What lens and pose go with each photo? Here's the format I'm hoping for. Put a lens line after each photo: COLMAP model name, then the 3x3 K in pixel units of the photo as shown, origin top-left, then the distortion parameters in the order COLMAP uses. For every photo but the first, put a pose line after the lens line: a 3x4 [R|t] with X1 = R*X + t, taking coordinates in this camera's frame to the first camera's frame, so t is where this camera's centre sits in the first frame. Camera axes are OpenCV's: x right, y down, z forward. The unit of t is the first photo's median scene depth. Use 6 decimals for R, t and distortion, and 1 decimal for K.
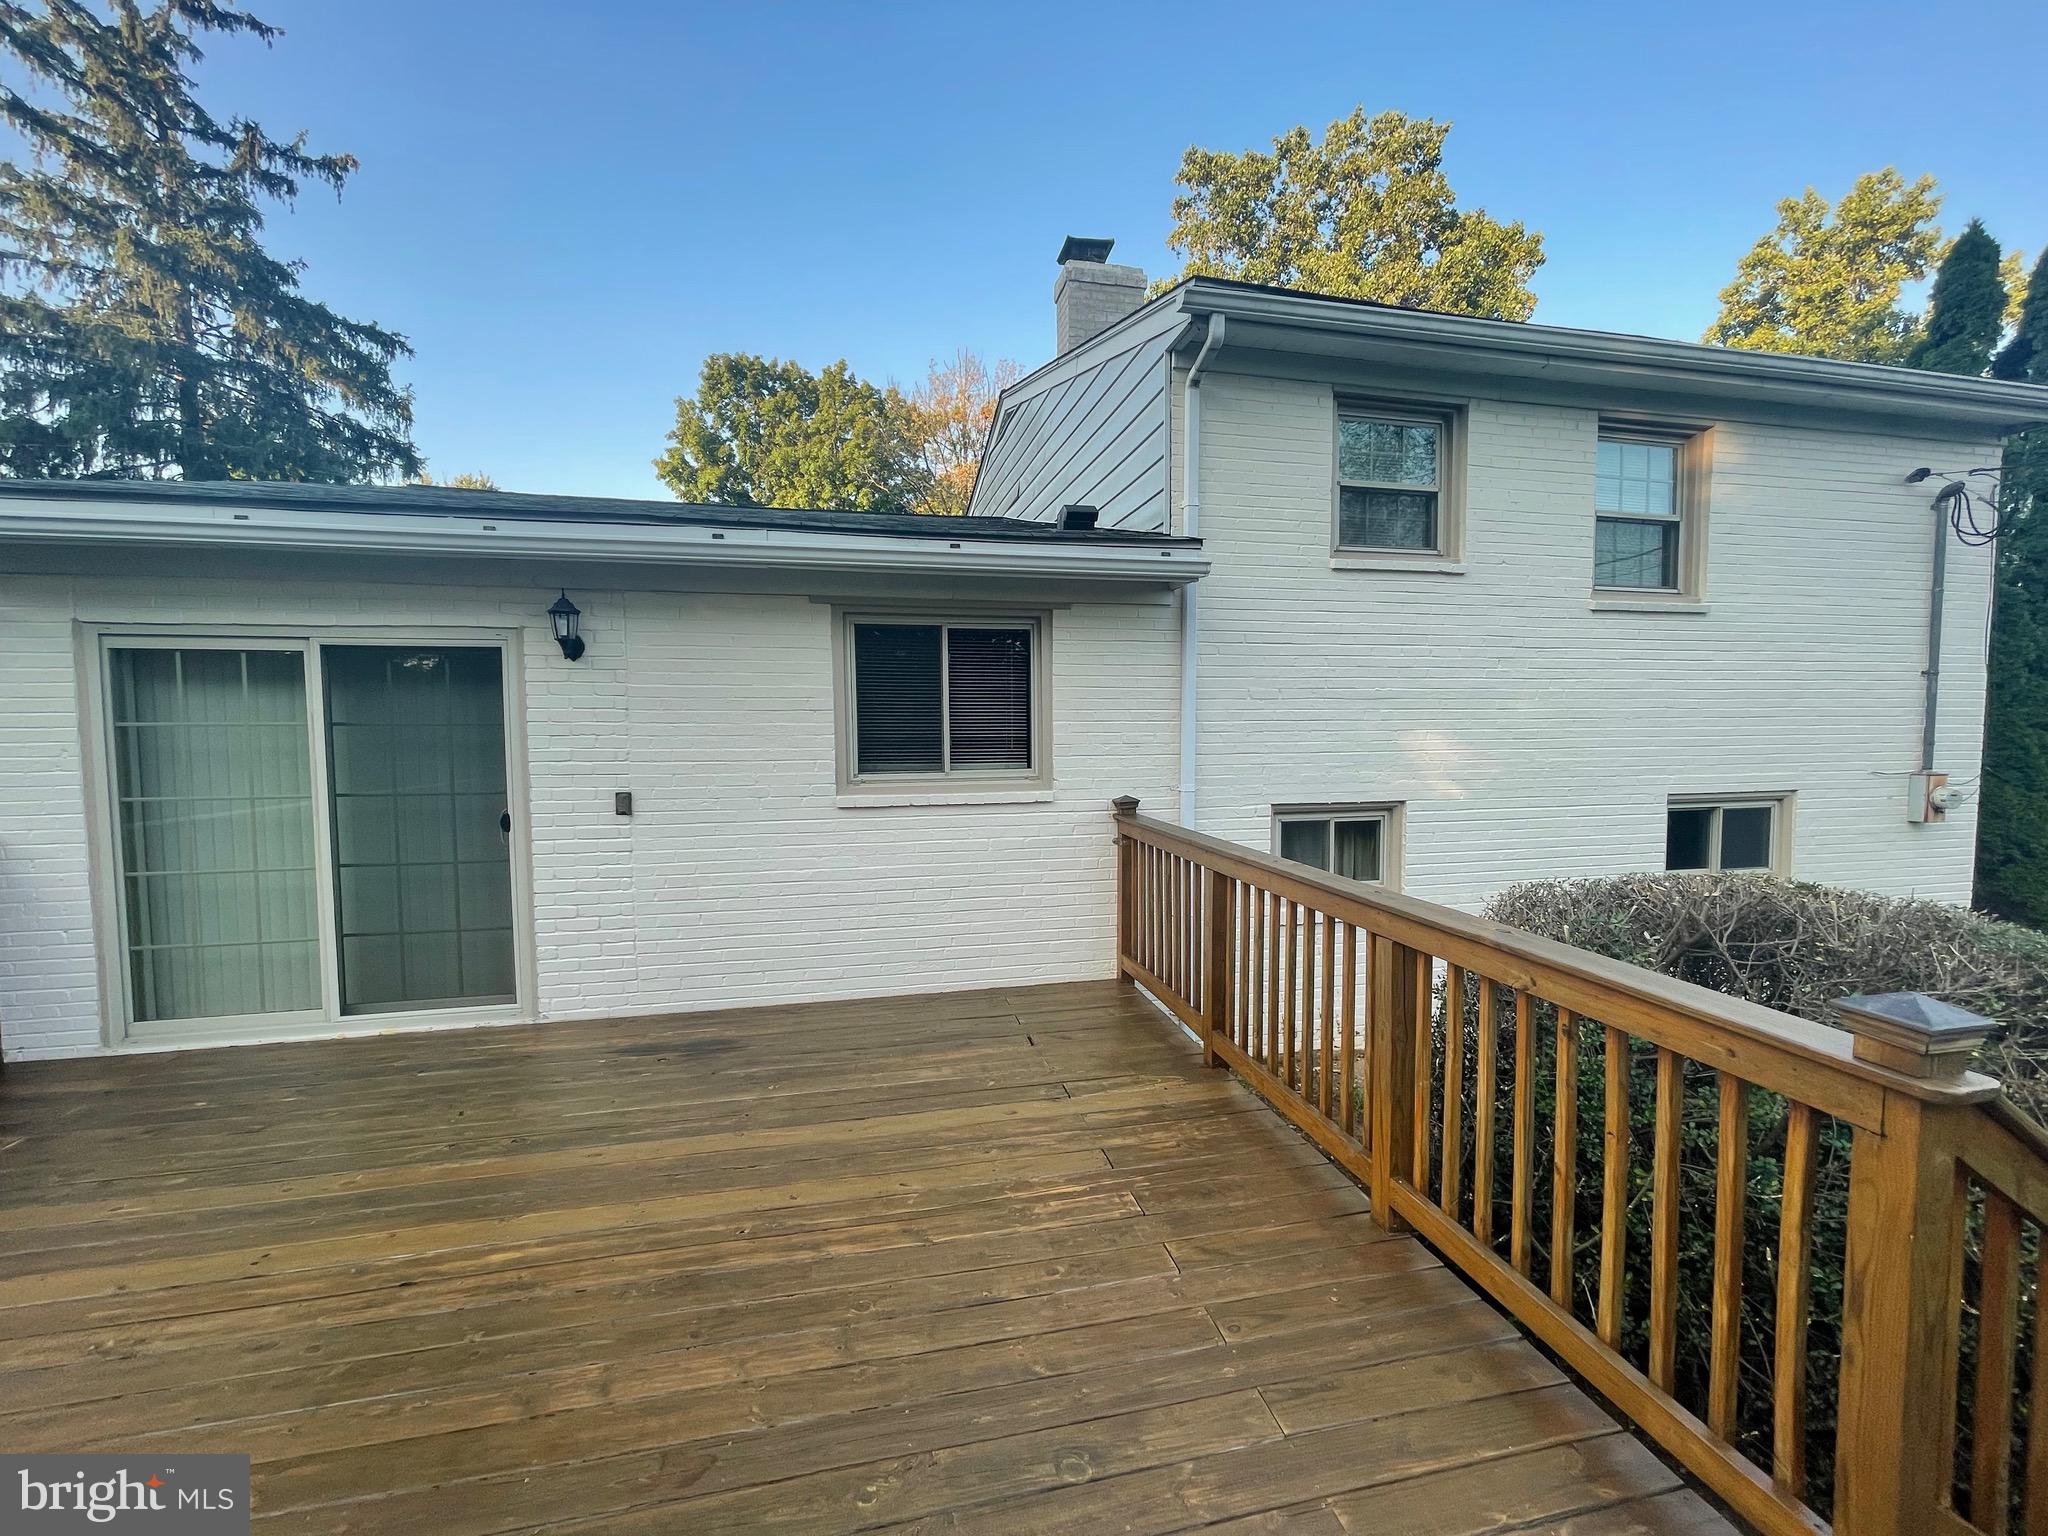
lens RADIAL K [[833.0, 0, 1020.9], [0, 833.0, 762.7], [0, 0, 1]] dist [0.002139, -0.000170]
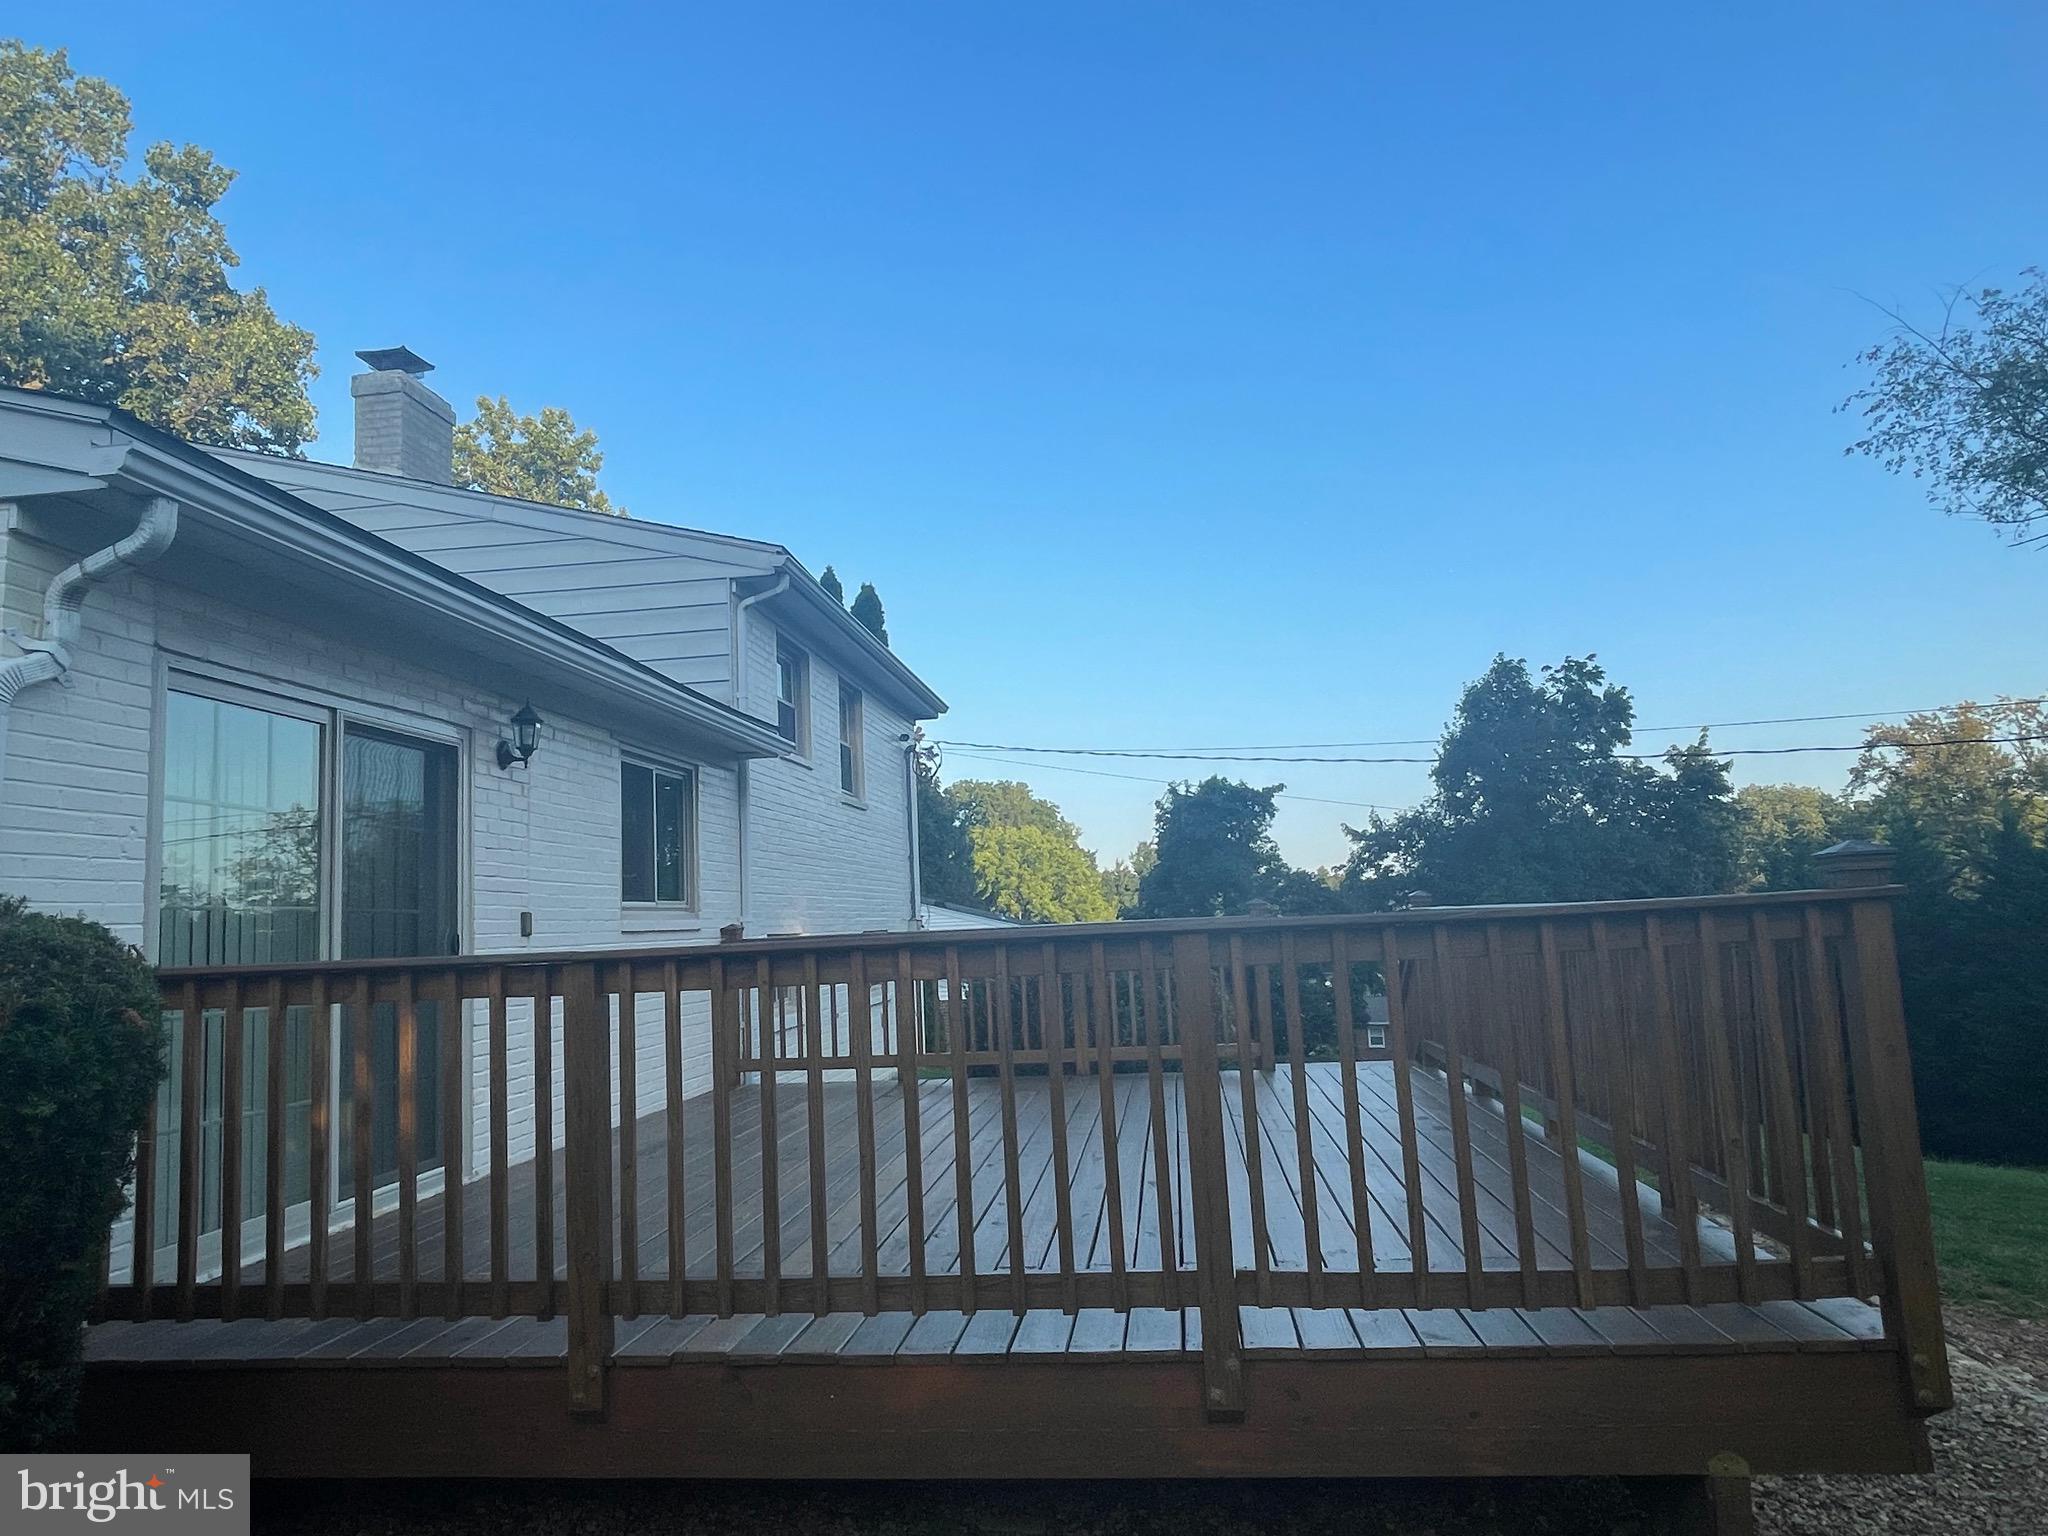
lens RADIAL K [[1281.5, 0, 1024.0], [0, 1281.5, 768.0], [0, 0, 1]] dist [0.000601, 0.000246]
pose [[0.325376, 0.100463, 0.940233, -1.505730], [0.095357, 0.985785, -0.138330, 0.116624], [-0.940764, 0.134667, 0.311171, -0.005169]]
